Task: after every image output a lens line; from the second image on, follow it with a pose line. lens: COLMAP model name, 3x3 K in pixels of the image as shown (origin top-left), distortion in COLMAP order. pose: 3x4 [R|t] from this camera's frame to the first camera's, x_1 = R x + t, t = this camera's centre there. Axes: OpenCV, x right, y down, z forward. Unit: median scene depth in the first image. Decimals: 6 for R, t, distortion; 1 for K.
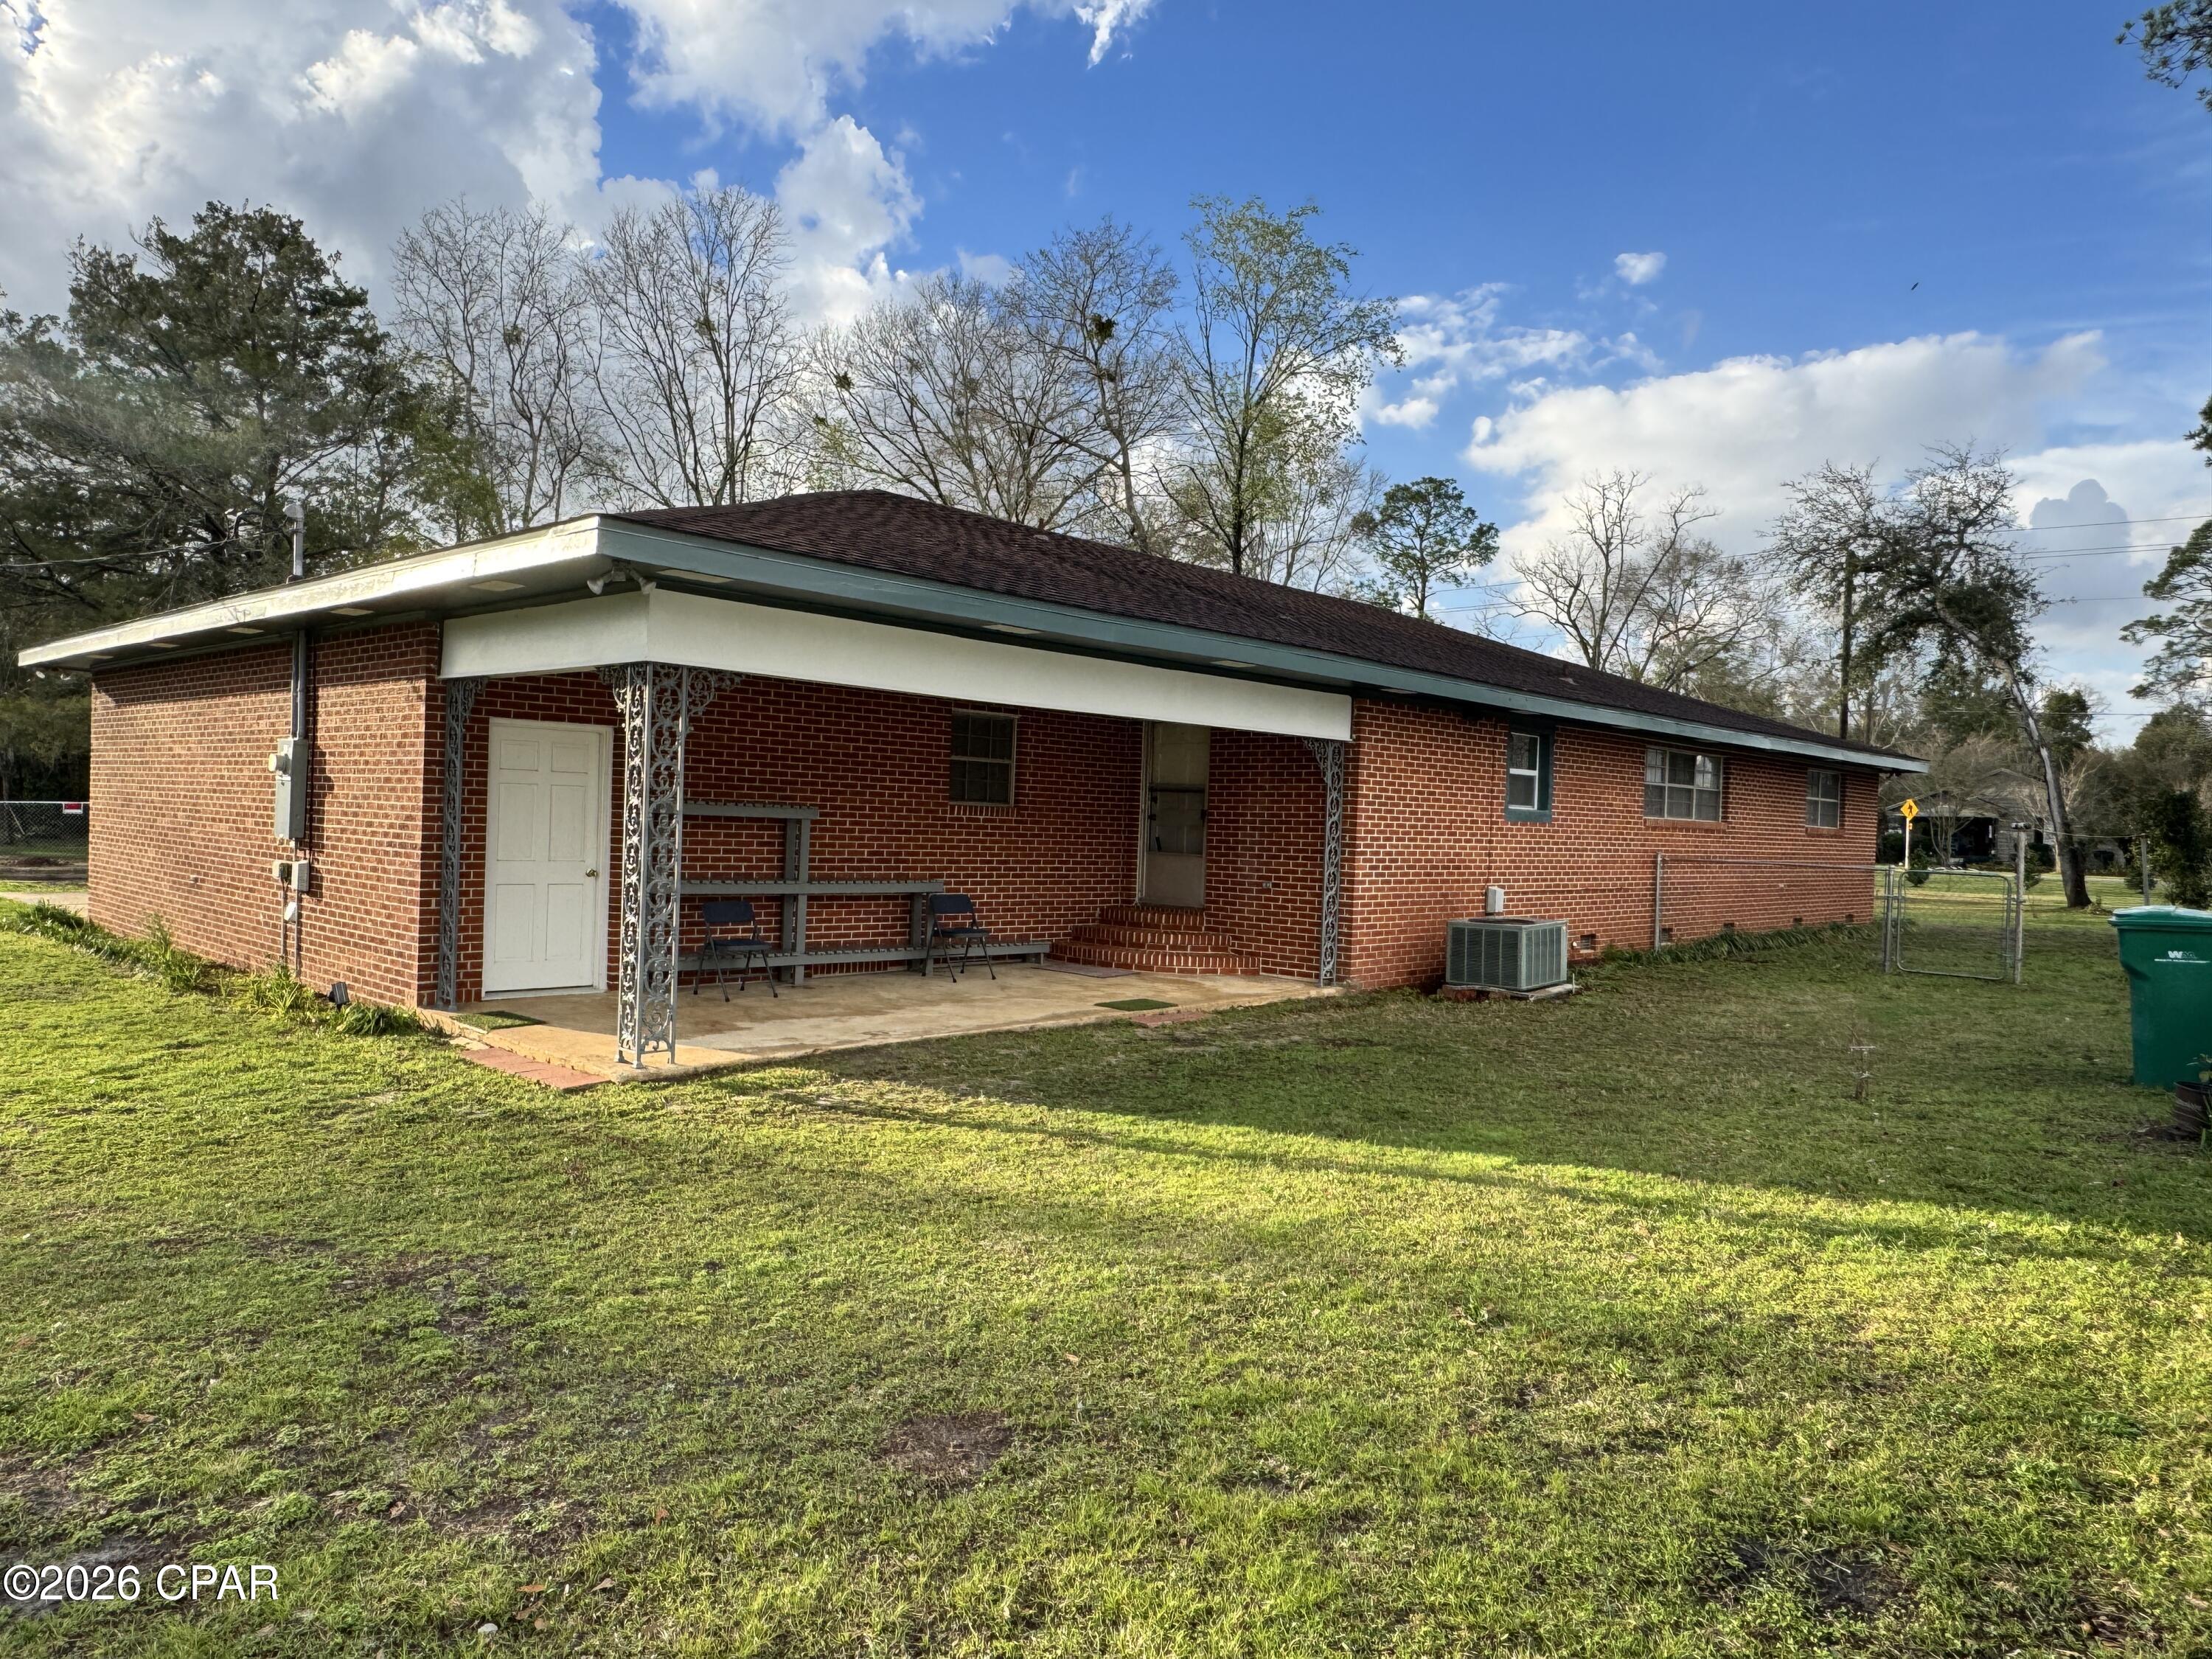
lens RADIAL K [[1411.4, 0, 1106.0], [0, 1411.4, 829.5], [0, 0, 1]] dist [-0.000916, 0.003382]
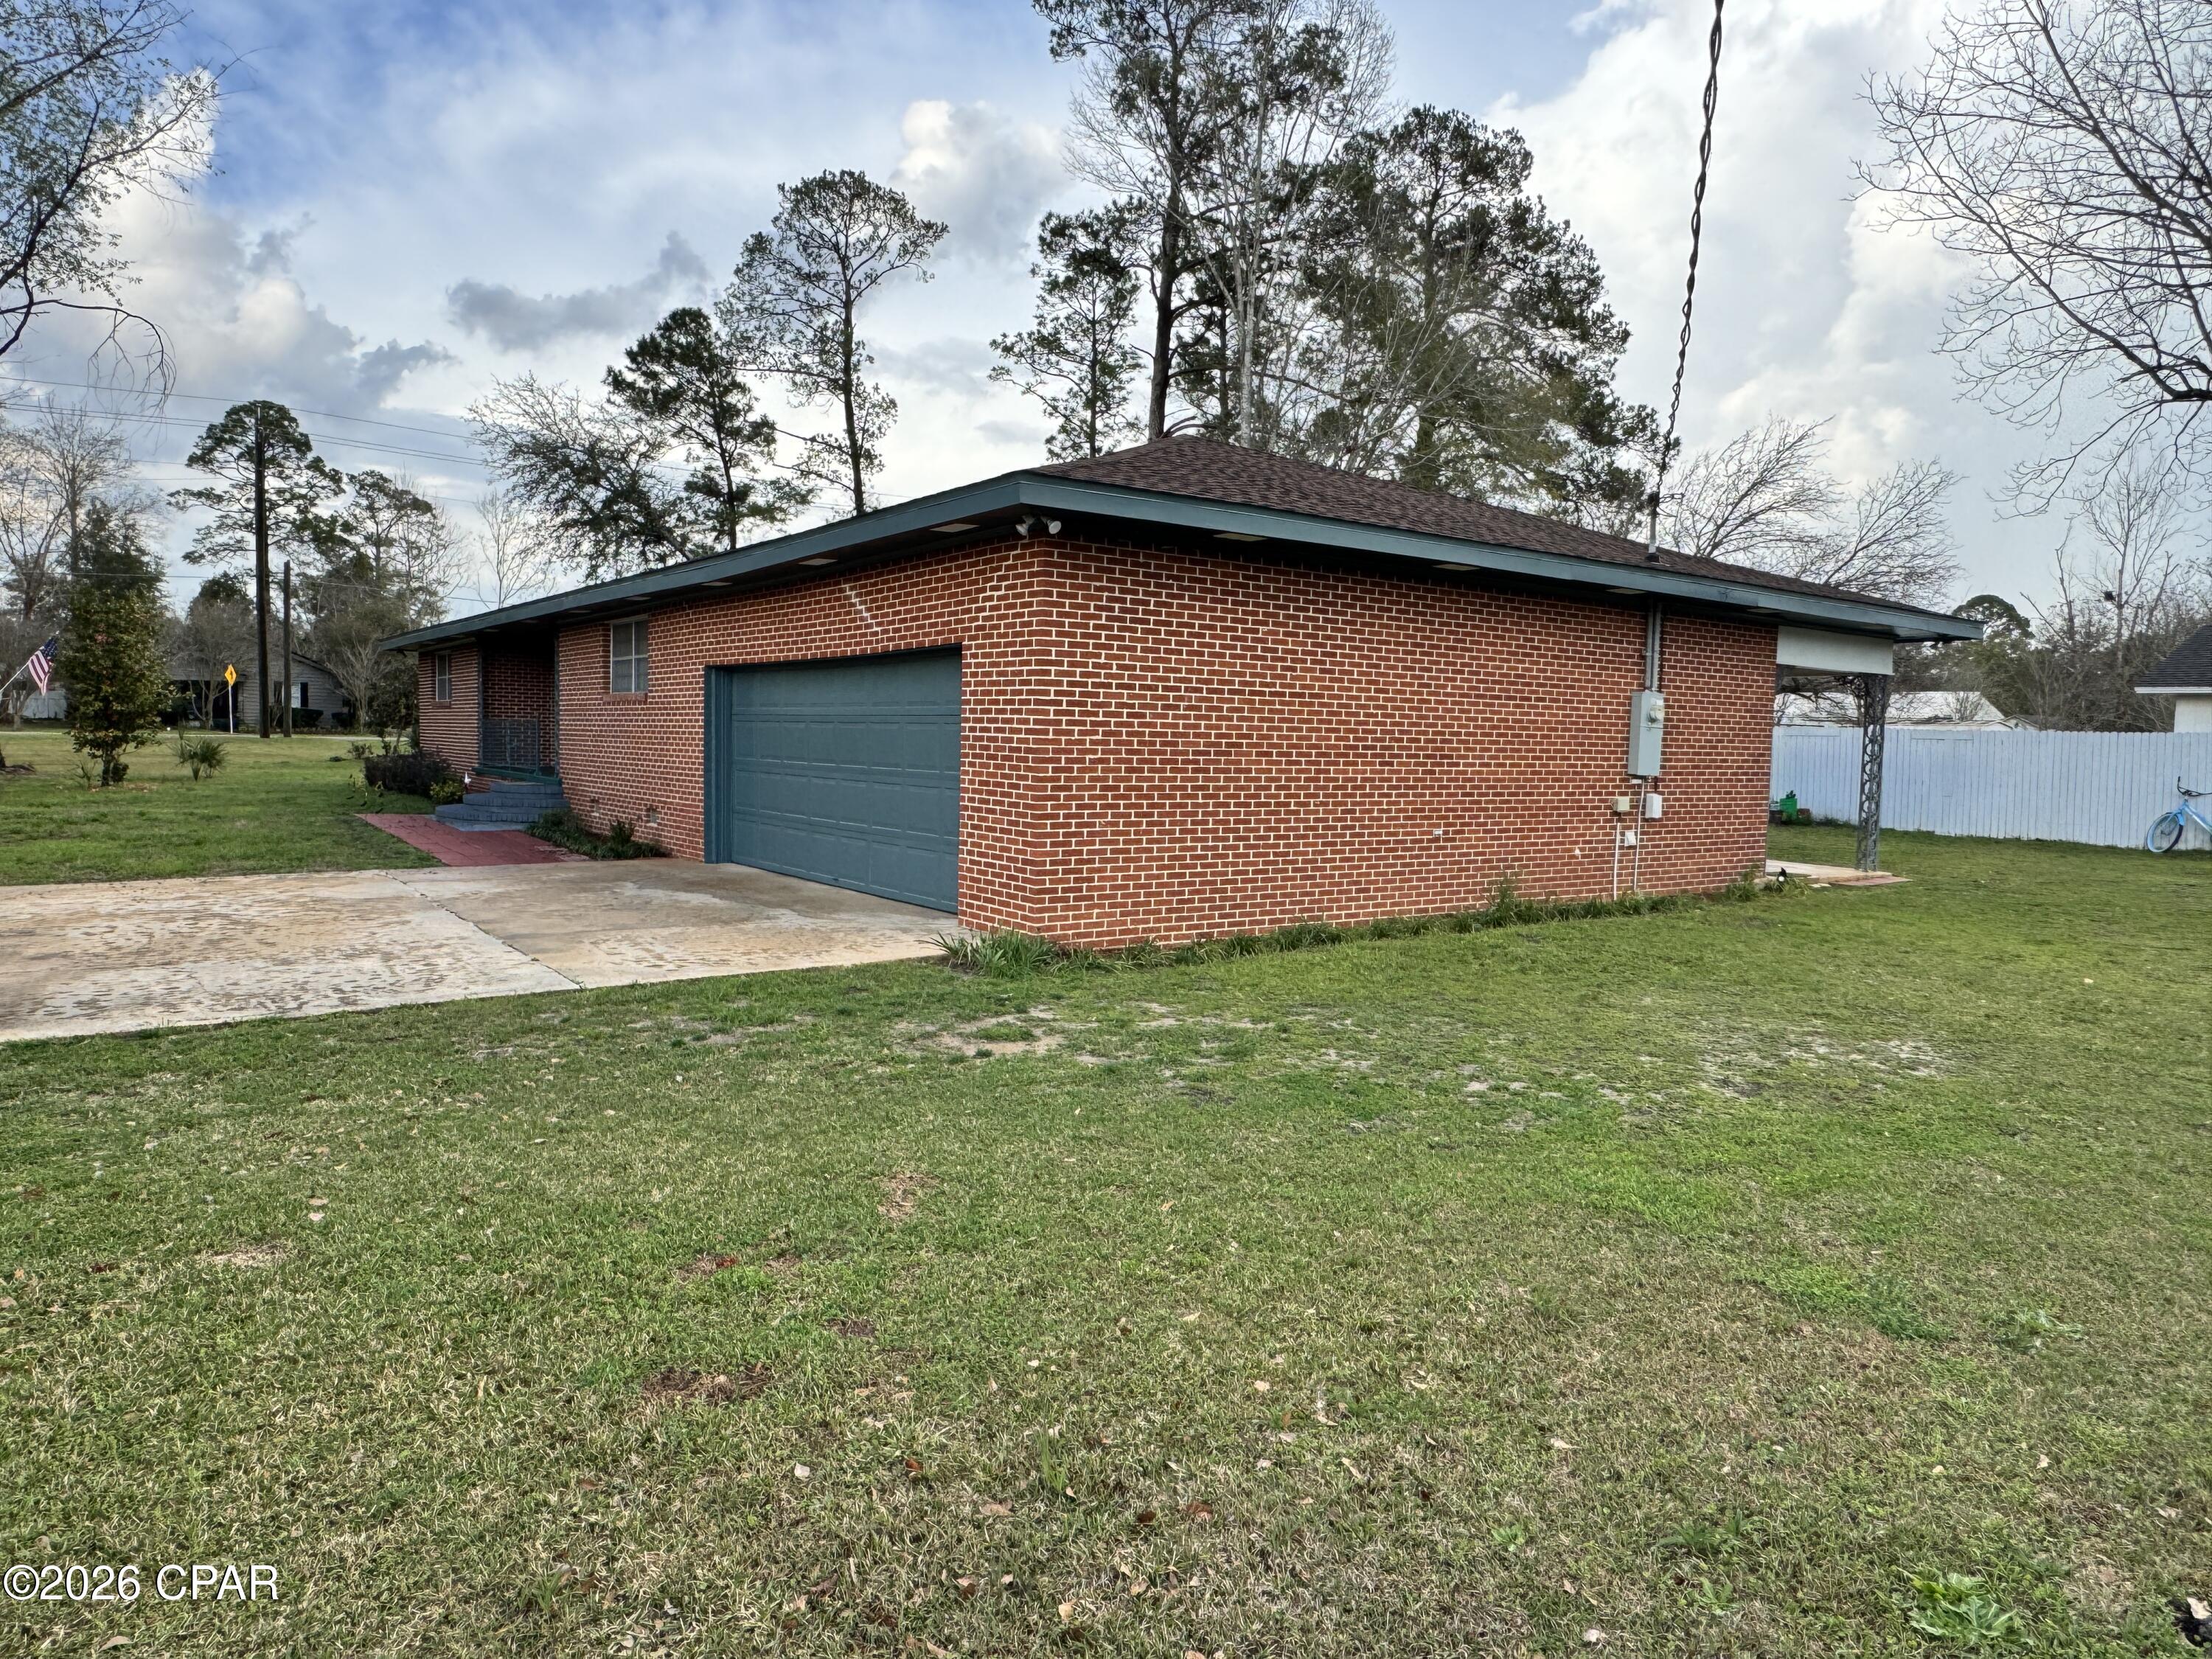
lens RADIAL K [[1411.4, 0, 1106.0], [0, 1411.4, 829.5], [0, 0, 1]] dist [-0.000916, 0.003382]
pose [[0.203474, -0.096954, 0.974268, -1.076349], [-0.006452, 0.994931, 0.100358, -0.038753], [-0.979059, -0.026706, 0.201817, 0.705316]]
